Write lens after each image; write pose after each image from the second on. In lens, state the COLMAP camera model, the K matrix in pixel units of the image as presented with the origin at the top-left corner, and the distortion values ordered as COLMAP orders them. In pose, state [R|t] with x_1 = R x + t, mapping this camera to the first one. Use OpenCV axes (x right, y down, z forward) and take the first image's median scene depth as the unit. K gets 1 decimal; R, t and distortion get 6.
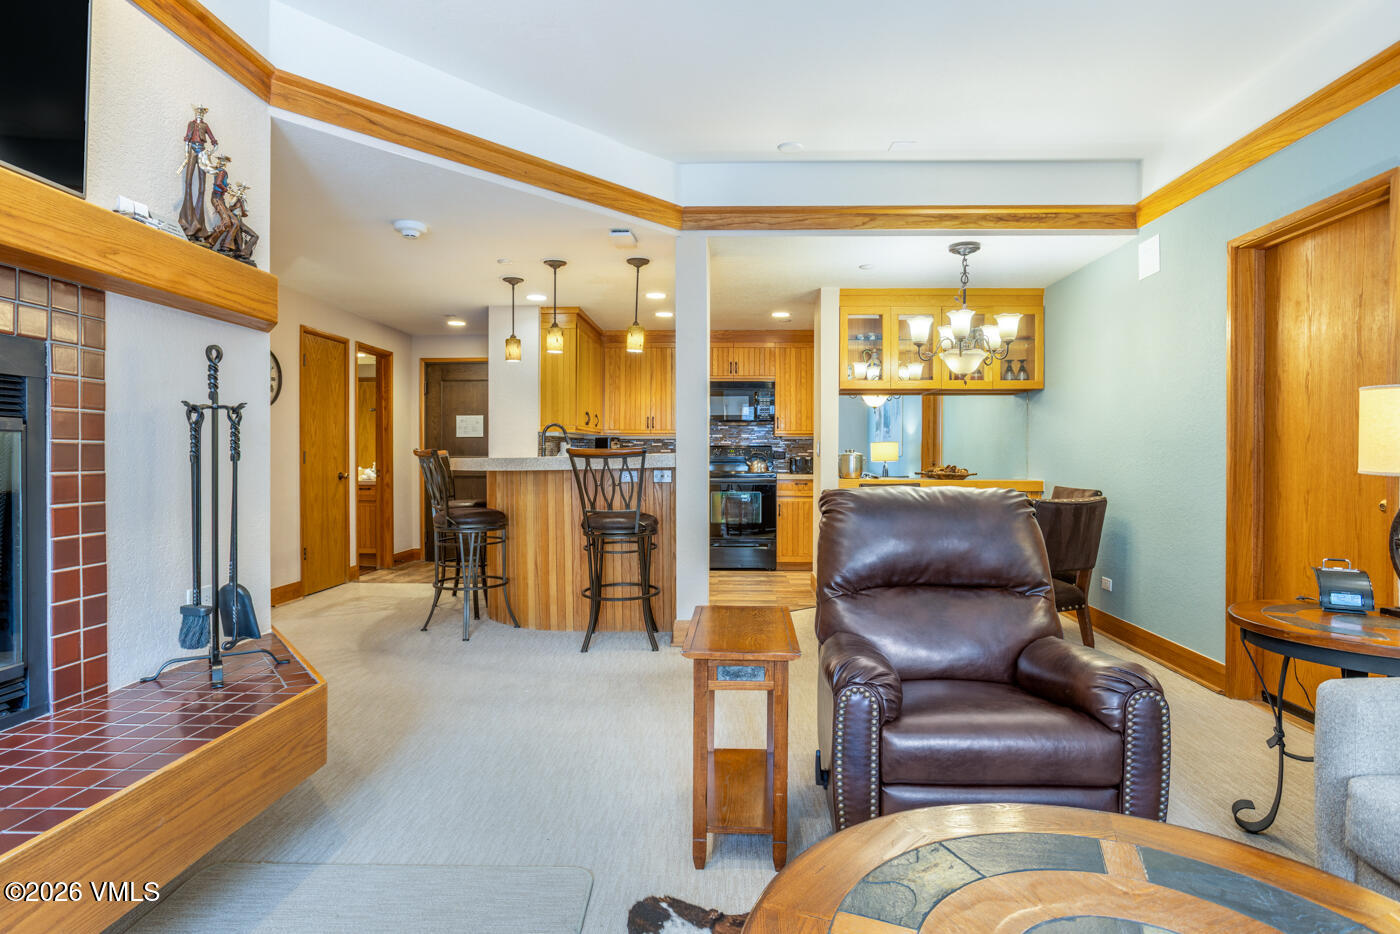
lens RADIAL K [[739.9, 0, 695.4], [0, 739.9, 466.9], [0, 0, 1]] dist [-0.049819, 0.034066]
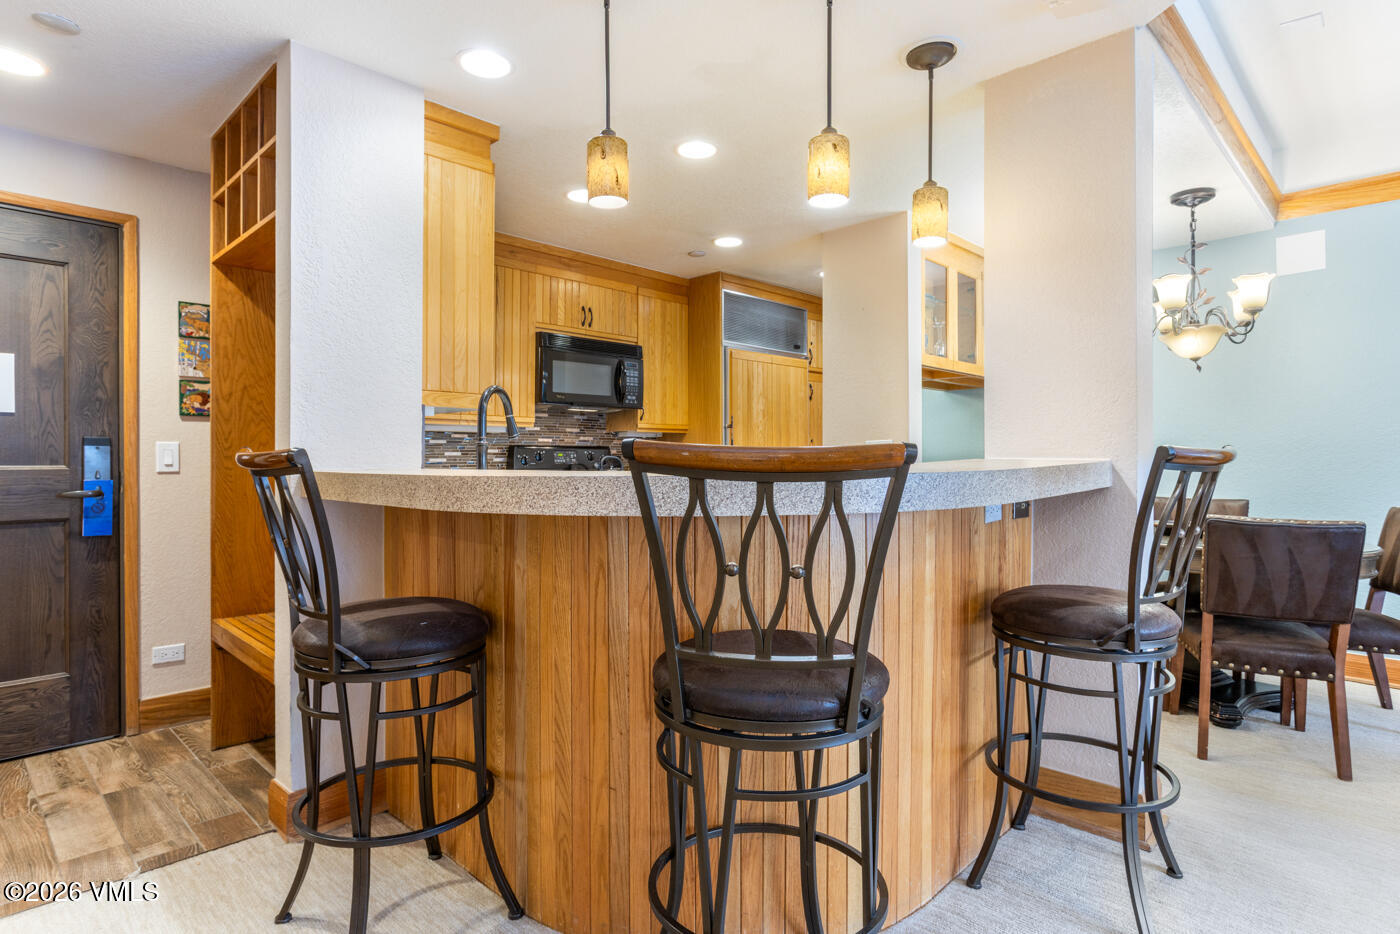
lens RADIAL K [[783.6, 0, 692.8], [0, 783.6, 469.9], [0, 0, 1]] dist [0.001865, 0.000842]
pose [[0.654144, -0.012669, 0.756264, -0.654110], [0.013131, 0.999899, 0.005393, -0.018865], [-0.756256, 0.006403, 0.654245, 0.889907]]
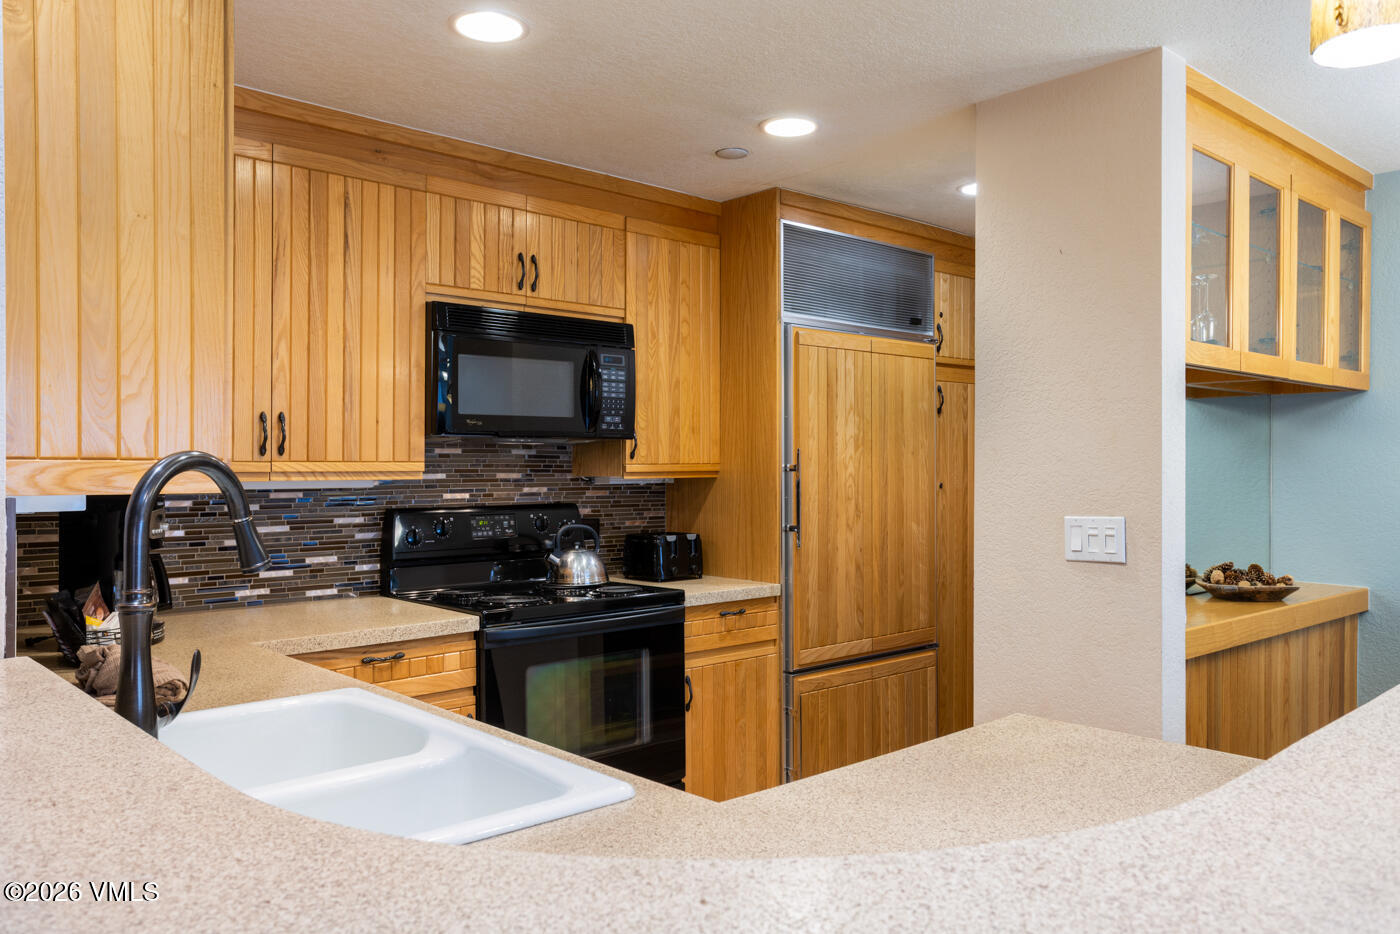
lens RADIAL K [[1071.6, 0, 678.7], [0, 1071.6, 464.9], [0, 0, 1]] dist [0.006654, 0.000761]
pose [[0.706692, -0.001045, 0.707520, -0.411058], [0.010159, 0.999911, -0.008670, -0.075418], [-0.707448, 0.013314, 0.706640, 1.066284]]
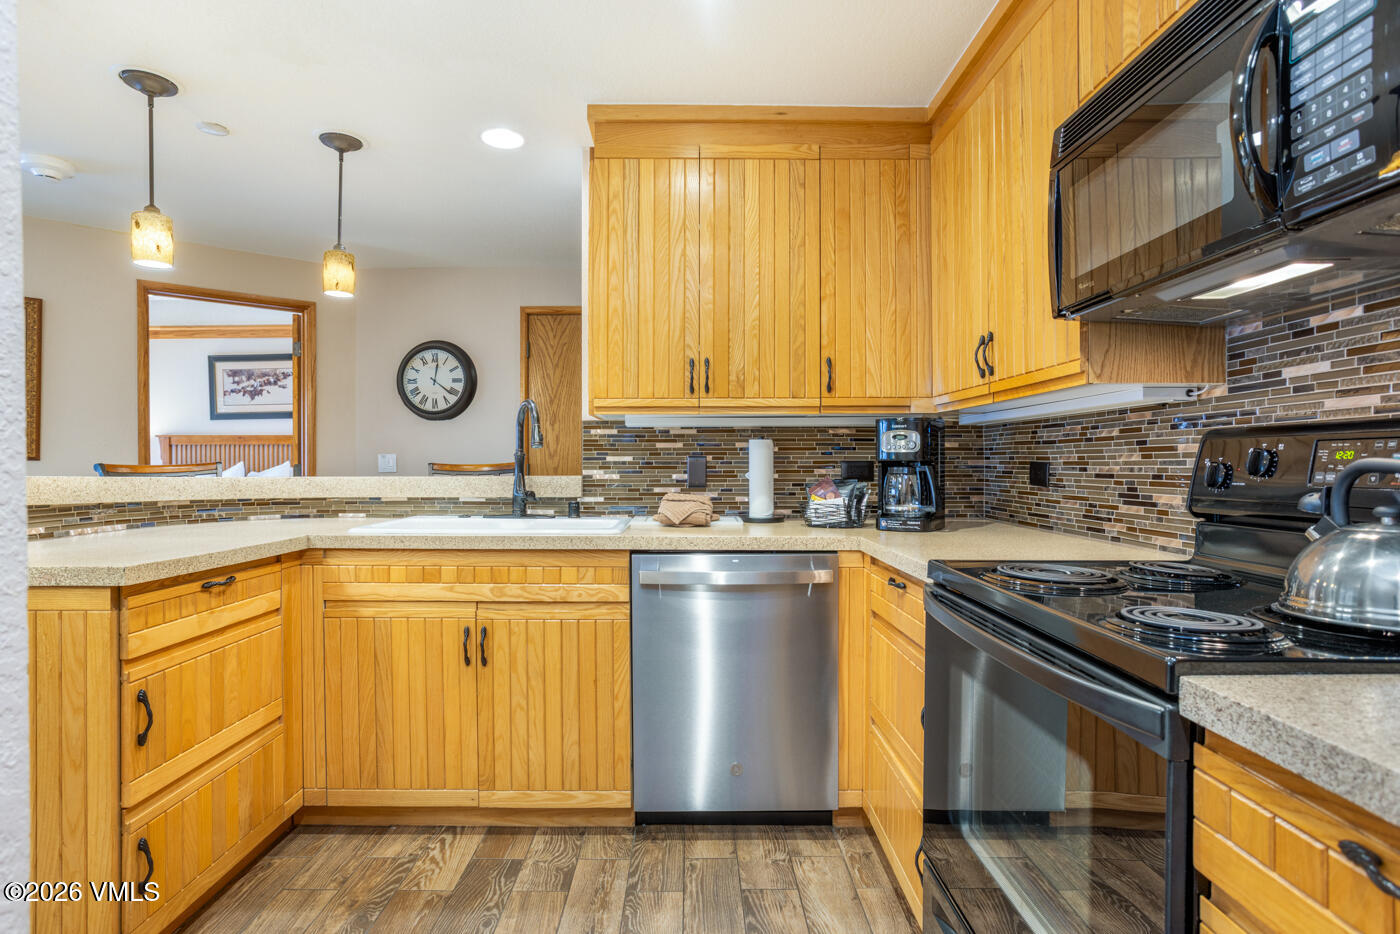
lens RADIAL K [[710.2, 0, 668.2], [0, 710.2, 466.0], [0, 0, 1]] dist [-0.046438, 0.029073]
pose [[0.054826, 0.003549, -0.998490, 0.340321], [-0.012713, 0.999915, 0.002856, -0.030972], [0.998415, 0.012537, 0.054866, 1.511146]]
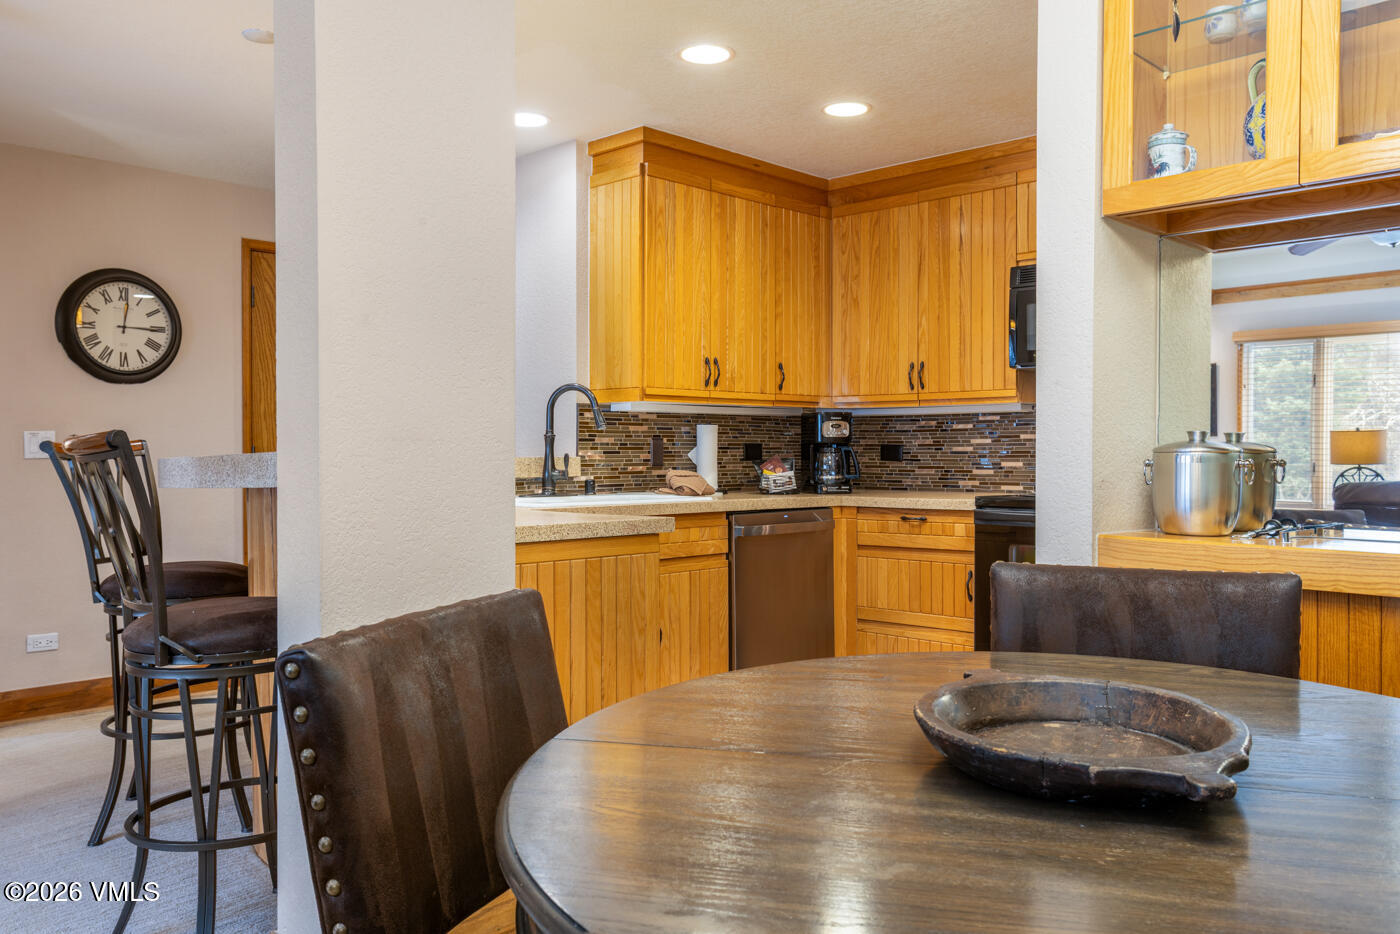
lens RADIAL K [[1109.7, 0, 668.7], [0, 1109.7, 447.9], [0, 0, 1]] dist [0.005100, 0.001083]
pose [[0.727348, -0.003597, -0.686259, 0.485787], [-0.008751, 0.999856, -0.014516, -0.012097], [0.686213, 0.016563, 0.727212, 0.748903]]
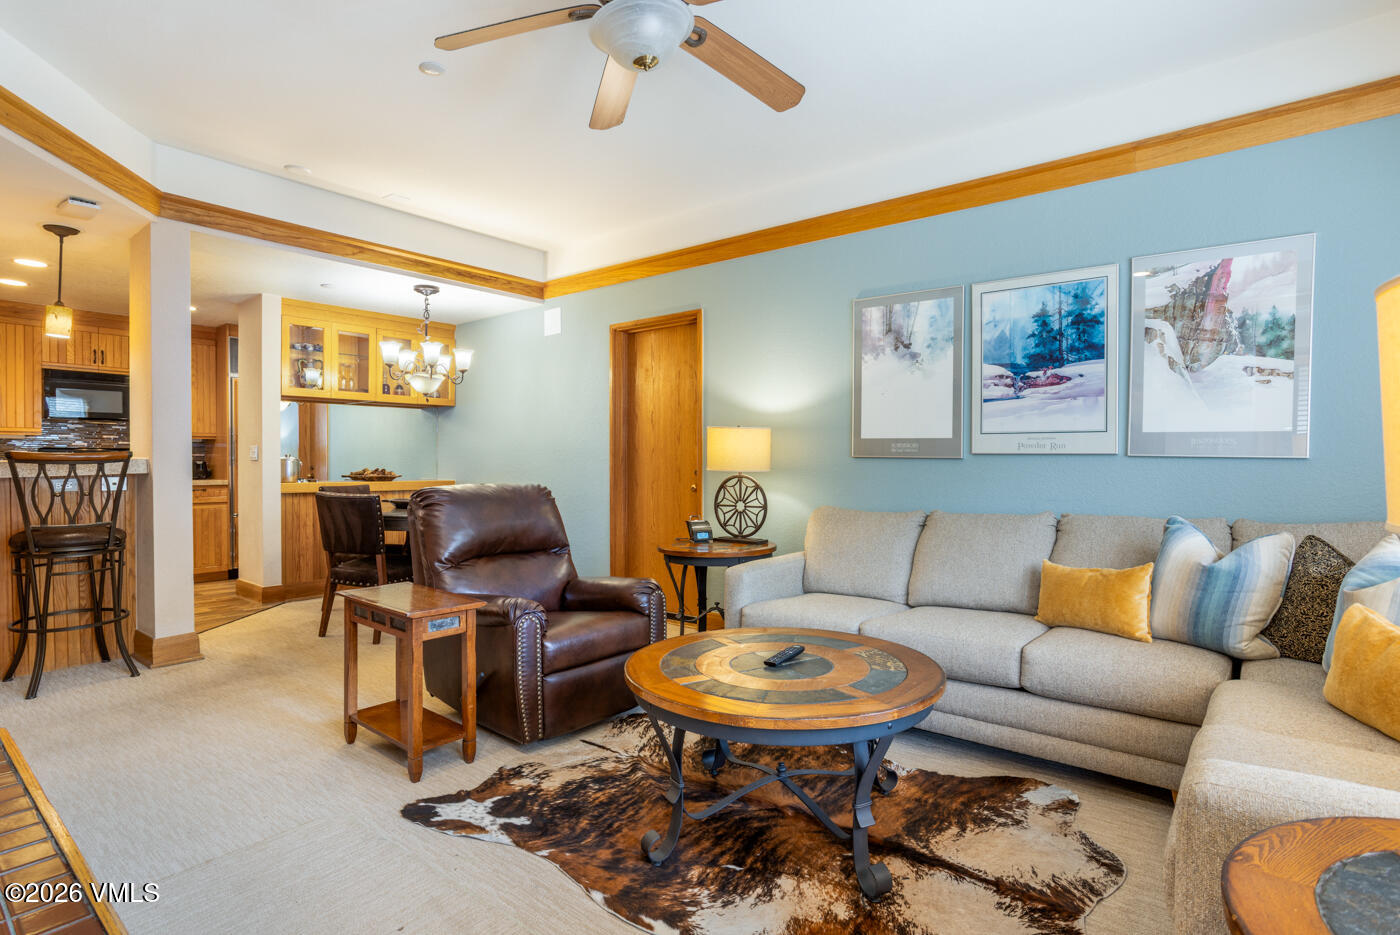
lens RADIAL K [[728.1, 0, 700.0], [0, 728.1, 467.5], [0, 0, 1]] dist [-0.056744, 0.030669]
pose [[0.595708, -0.007523, 0.803166, -0.335076], [0.010297, 0.999945, 0.001728, -0.001065], [-0.803135, 0.007241, 0.595753, -0.074860]]
